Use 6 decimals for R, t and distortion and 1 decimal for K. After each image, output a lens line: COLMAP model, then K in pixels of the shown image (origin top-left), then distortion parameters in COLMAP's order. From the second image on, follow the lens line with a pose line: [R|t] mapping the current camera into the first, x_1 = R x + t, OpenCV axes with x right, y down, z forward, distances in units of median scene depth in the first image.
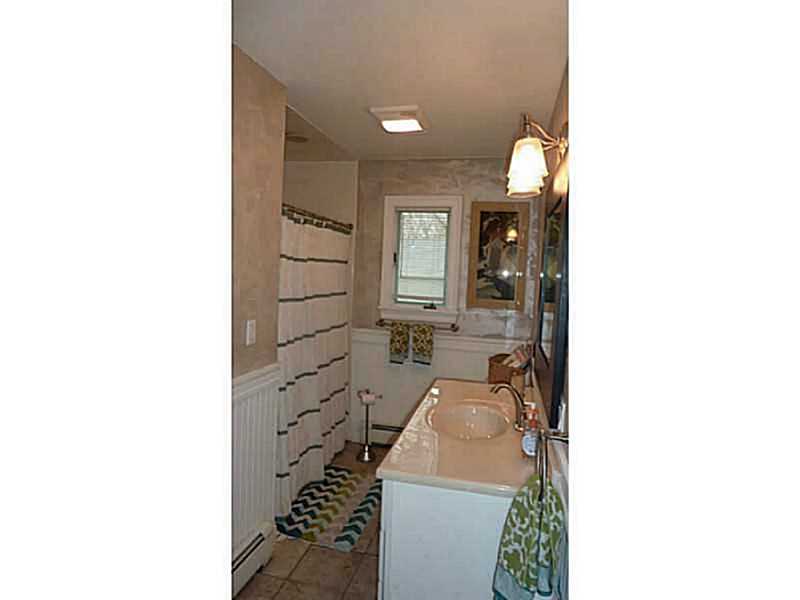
lens RADIAL K [[456.7, 0, 396.7], [0, 456.7, 321.2], [0, 0, 1]] dist [0.001151, -0.000210]
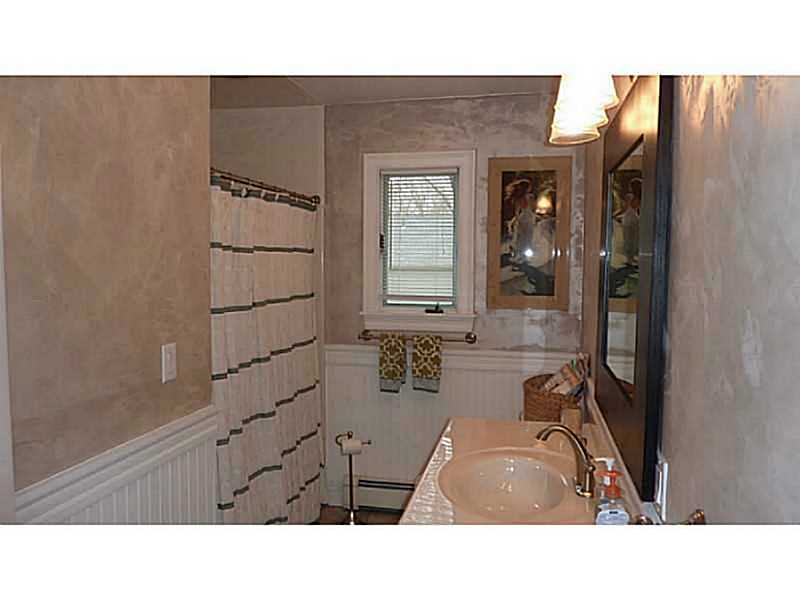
lens RADIAL K [[591.6, 0, 400.0], [0, 591.6, 300.0], [0, 0, 1]] dist [-0.044097, -0.003424]
pose [[0.998854, -0.039768, 0.026617, -0.003834], [0.040884, 0.998246, -0.042812, -0.011236], [-0.024868, 0.043851, 0.998729, 0.107259]]
